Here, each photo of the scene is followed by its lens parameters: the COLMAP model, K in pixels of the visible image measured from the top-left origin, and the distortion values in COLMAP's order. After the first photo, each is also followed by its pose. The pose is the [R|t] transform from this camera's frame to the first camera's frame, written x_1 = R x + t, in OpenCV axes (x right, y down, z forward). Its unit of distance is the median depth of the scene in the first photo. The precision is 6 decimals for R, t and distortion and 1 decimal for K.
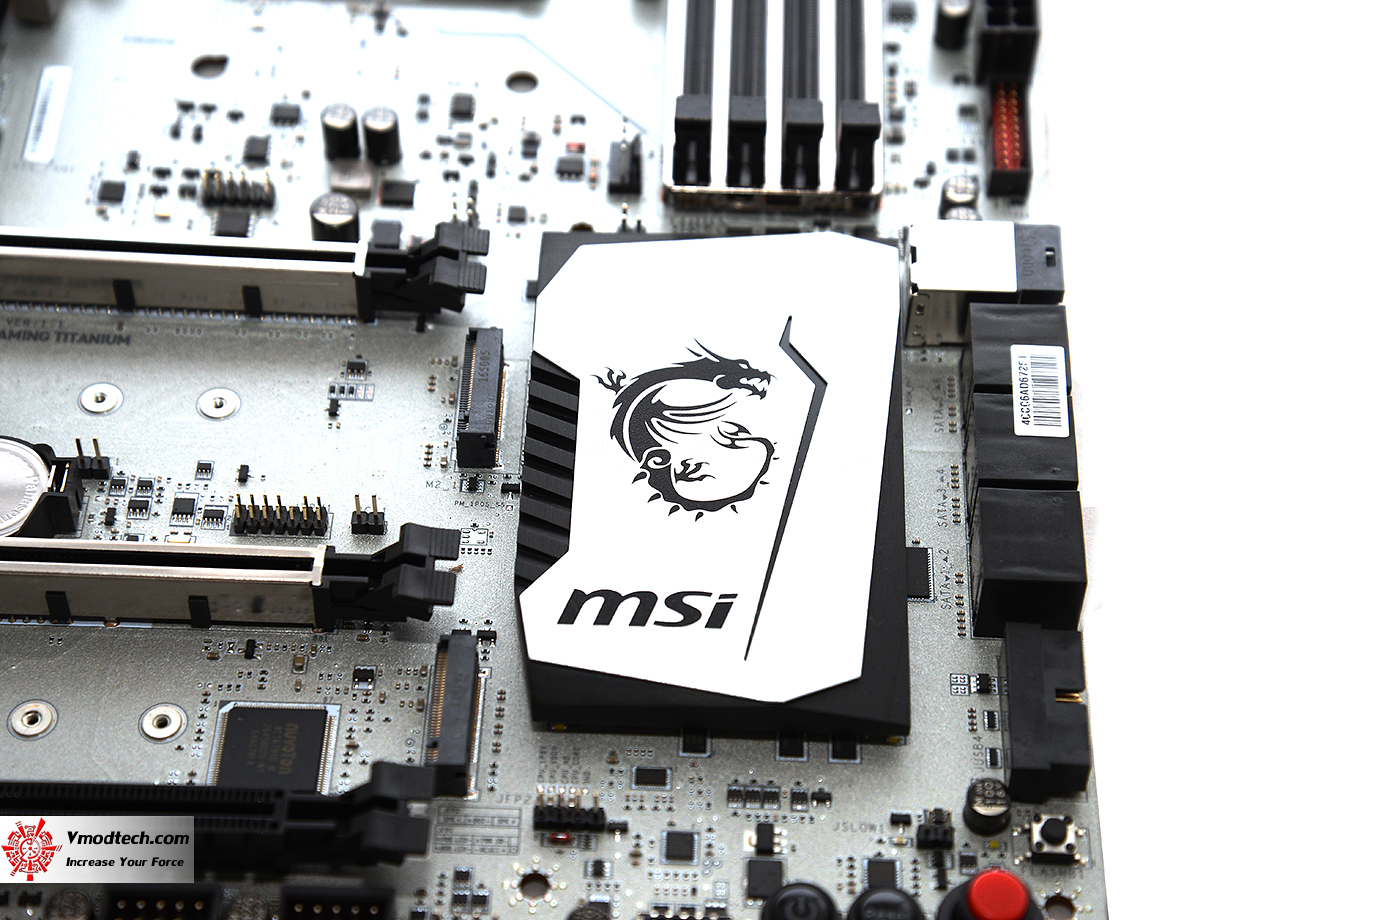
lens RADIAL K [[2722.0, 0, 689.0], [0, 2722.0, 460.0], [0, 0, 1]] dist [0.367982, 0.167276]
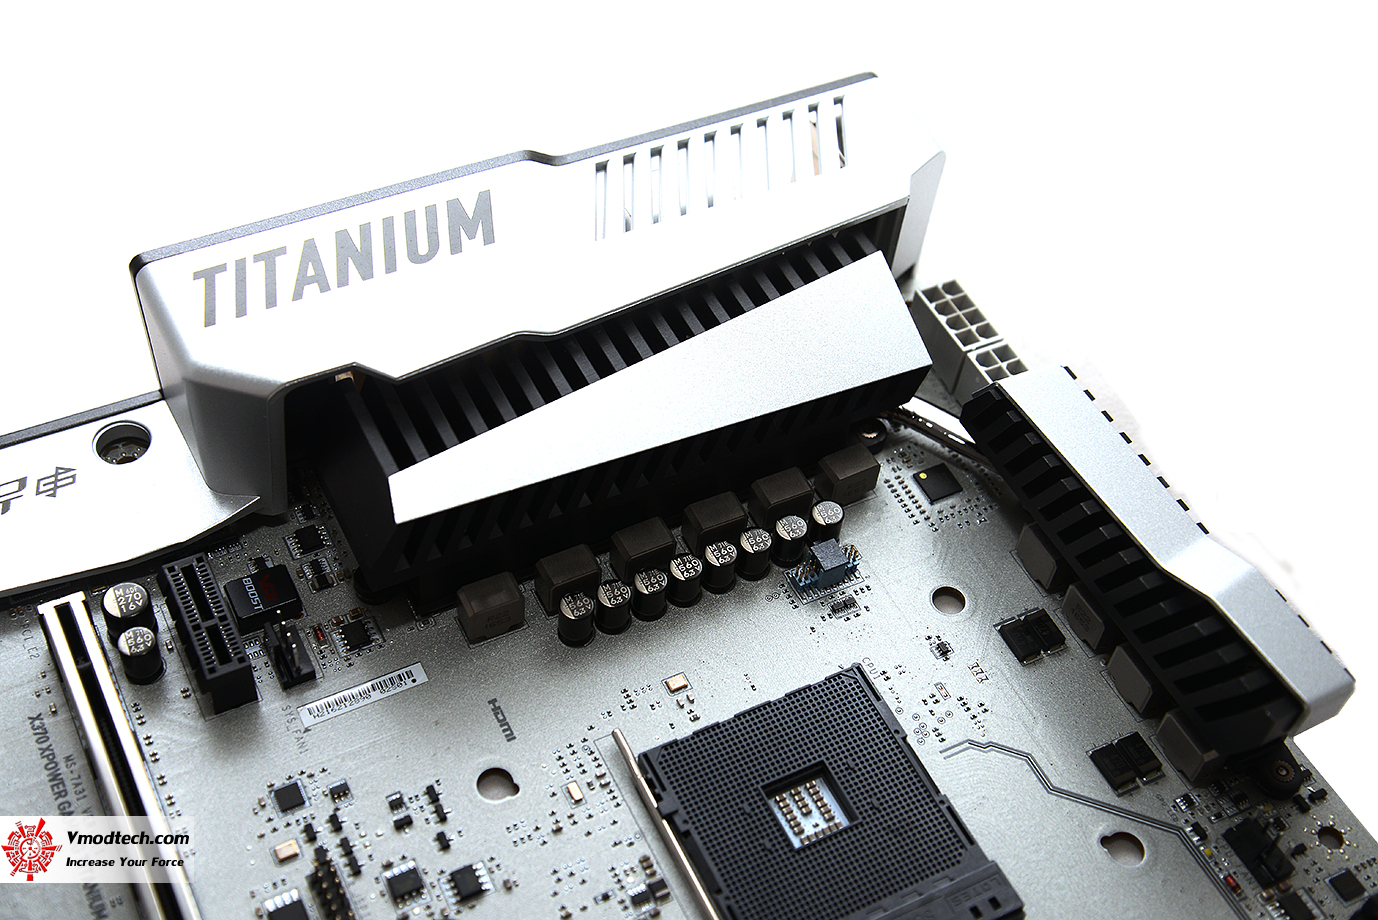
lens RADIAL K [[1767.6, 0, 679.7], [0, 1767.6, 462.1], [0, 0, 1]] dist [0.117827, 0.020338]
pose [[0.481369, 0.691507, -0.538611, 0.132442], [-0.724633, 0.659680, 0.199322, -0.459913], [0.493143, 0.294348, 0.818638, 0.597888]]
